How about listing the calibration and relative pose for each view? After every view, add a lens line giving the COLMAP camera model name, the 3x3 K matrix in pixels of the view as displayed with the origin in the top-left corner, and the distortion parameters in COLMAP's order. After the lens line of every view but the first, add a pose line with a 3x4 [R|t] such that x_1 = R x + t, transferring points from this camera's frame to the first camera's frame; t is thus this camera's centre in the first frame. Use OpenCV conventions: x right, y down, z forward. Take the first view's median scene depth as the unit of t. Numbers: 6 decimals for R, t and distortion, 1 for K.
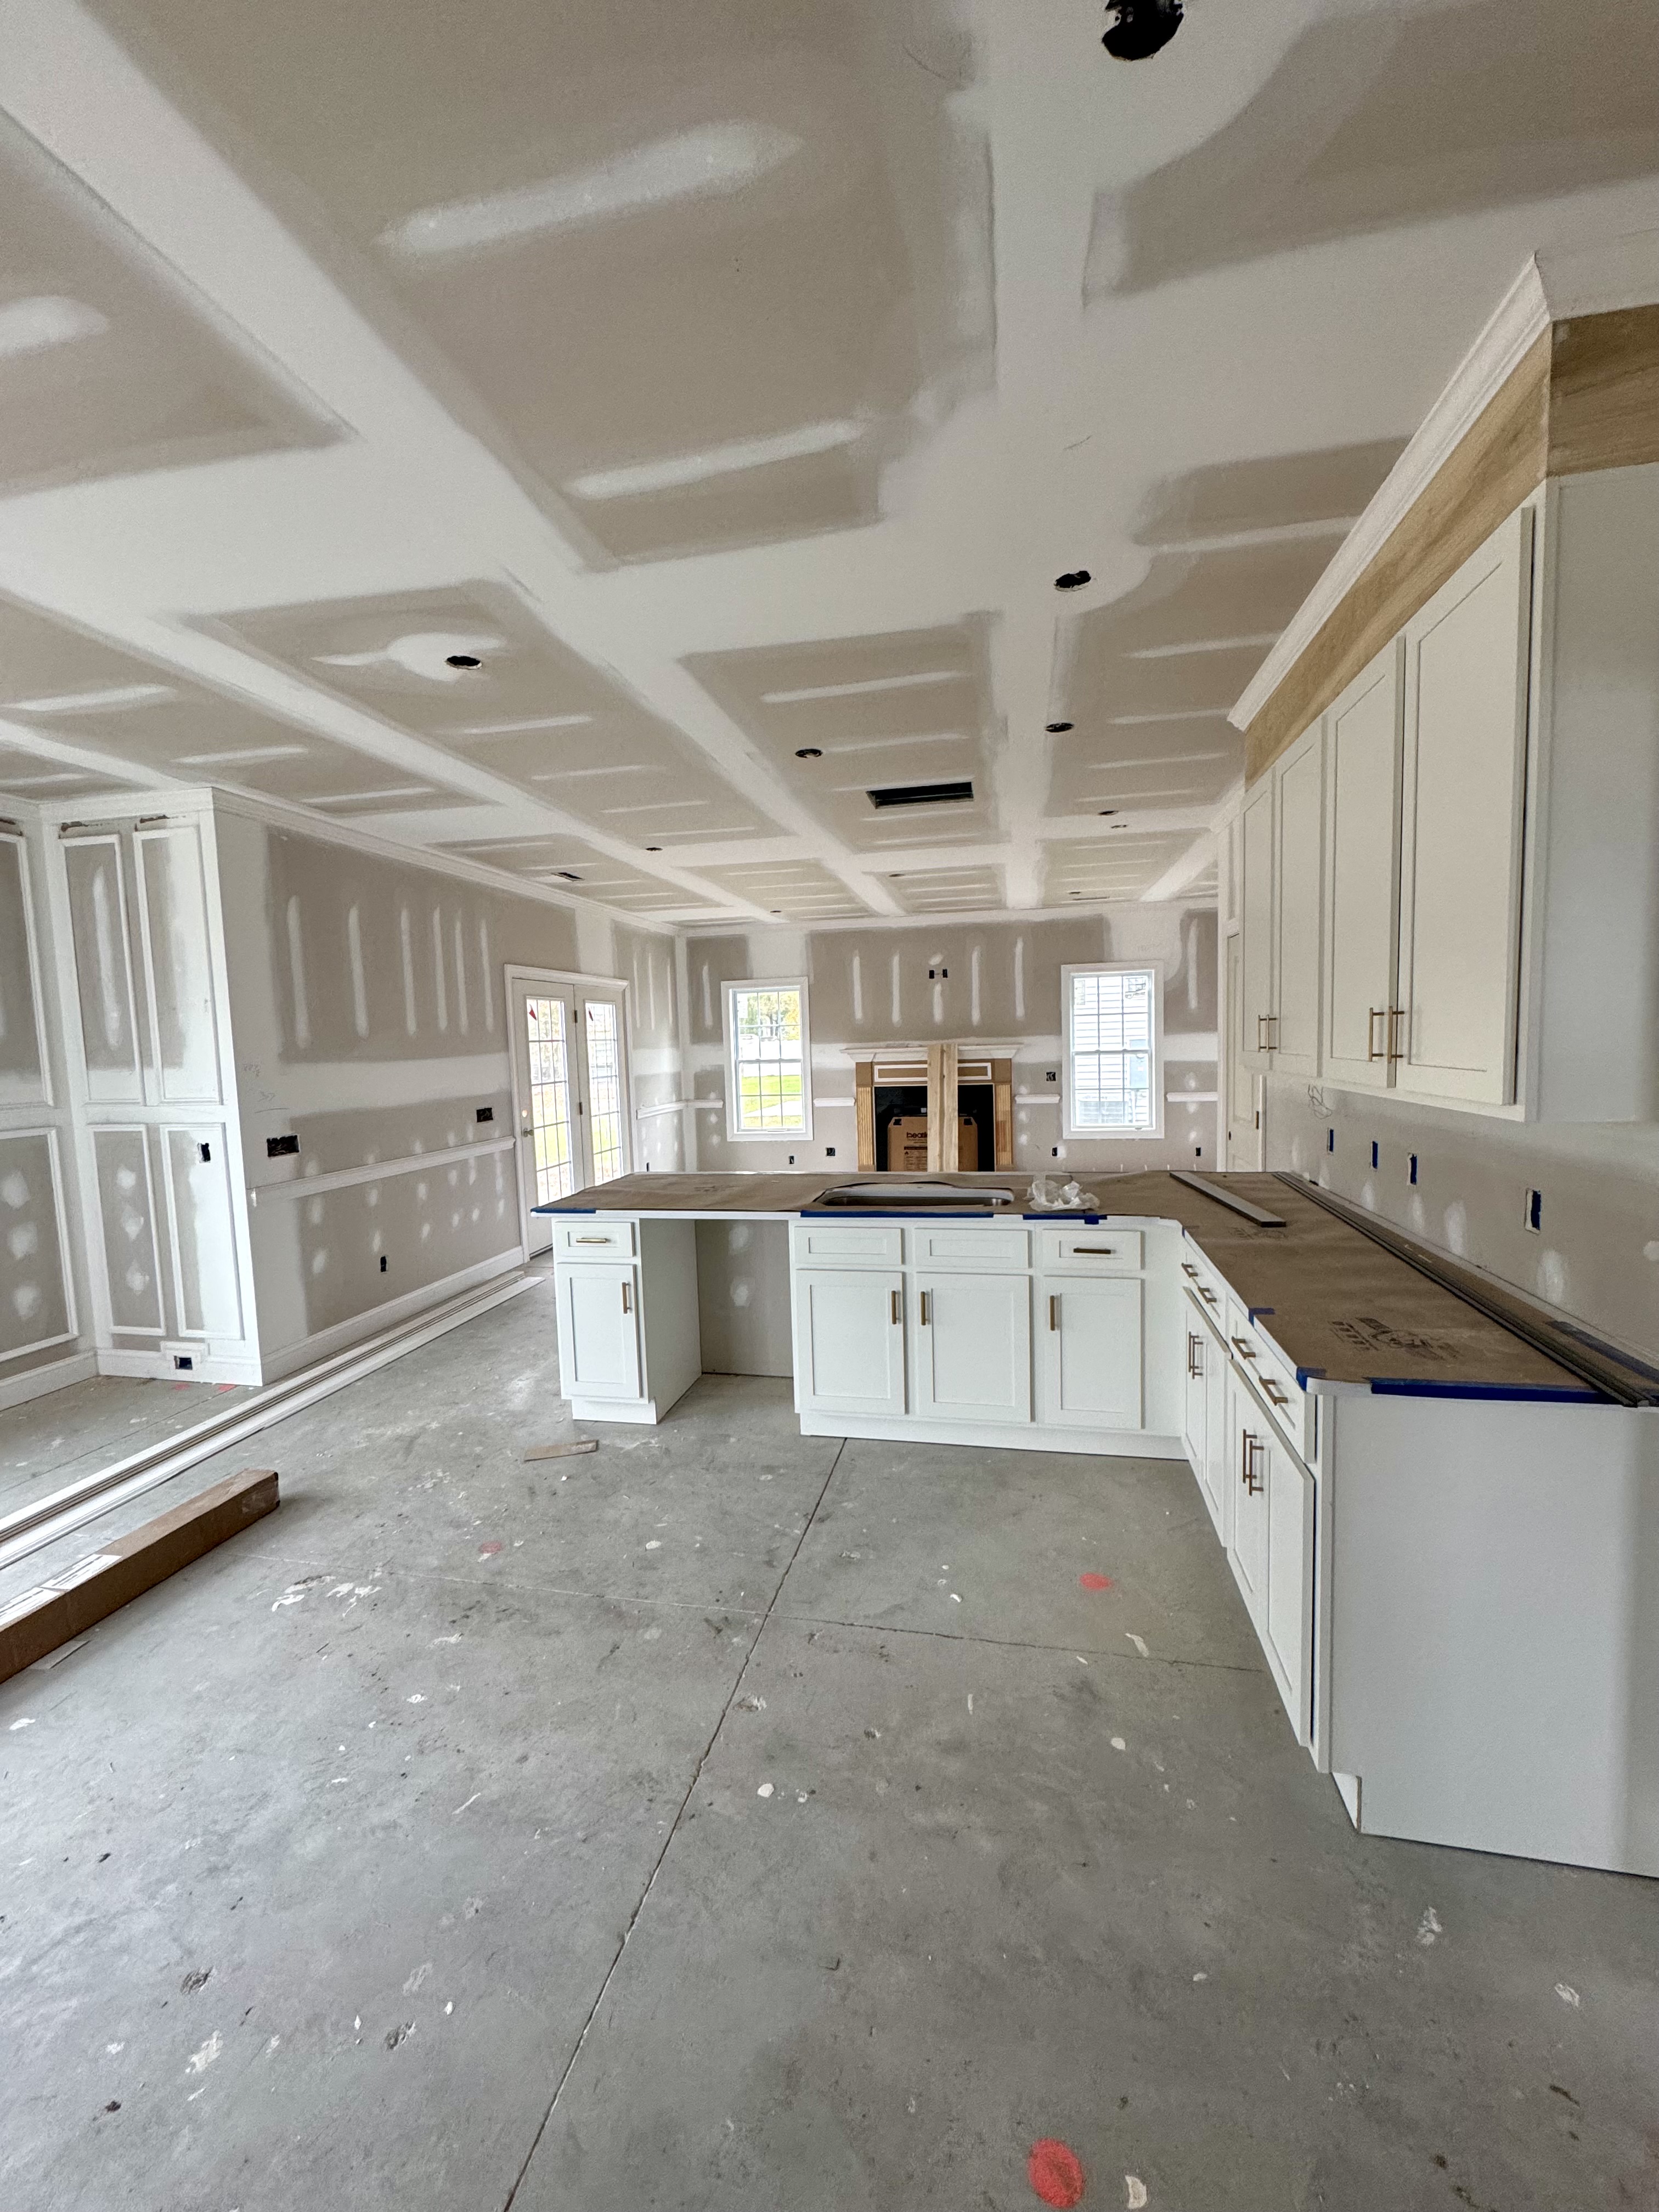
lens RADIAL K [[879.9, 0, 829.5], [0, 879.9, 1106.0], [0, 0, 1]] dist [-0.002848, 0.000522]
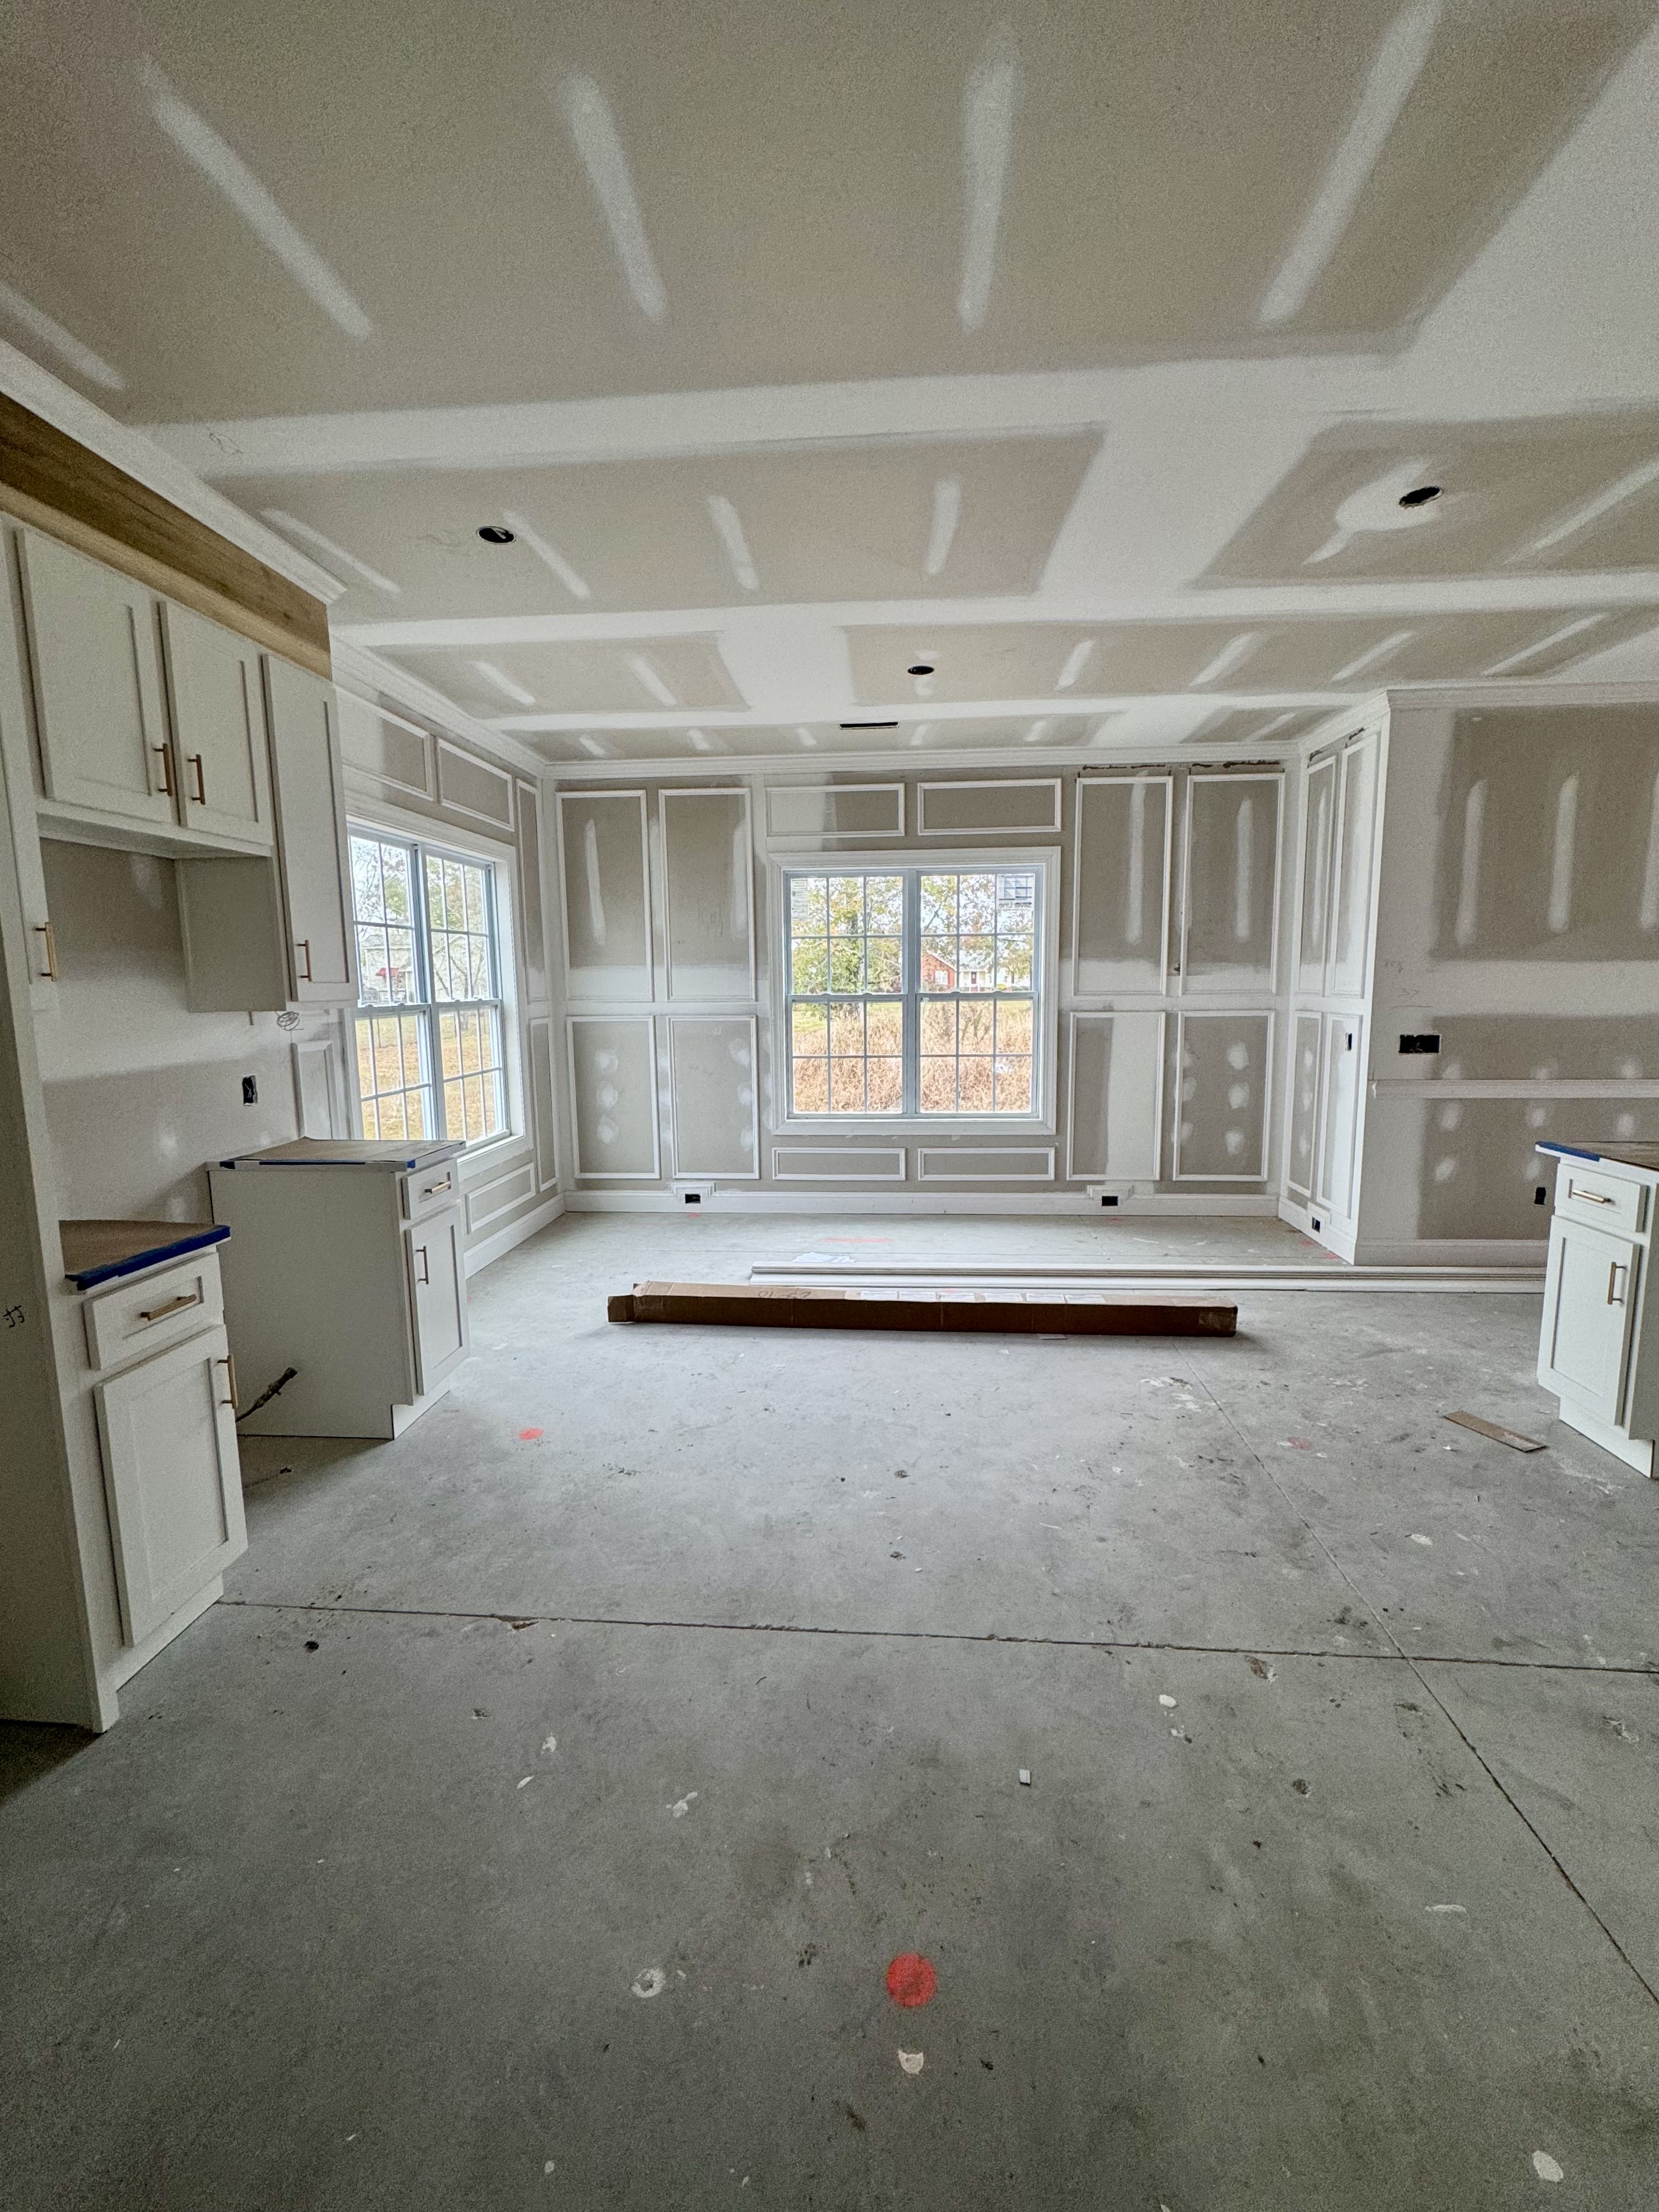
lens RADIAL K [[932.9, 0, 829.5], [0, 932.9, 1106.0], [0, 0, 1]] dist [-0.001104, 0.000044]
pose [[0.130740, 0.159265, -0.978541, 0.417323], [-0.068963, 0.986083, 0.151279, 0.001100], [0.989015, 0.047705, 0.139904, 0.244191]]
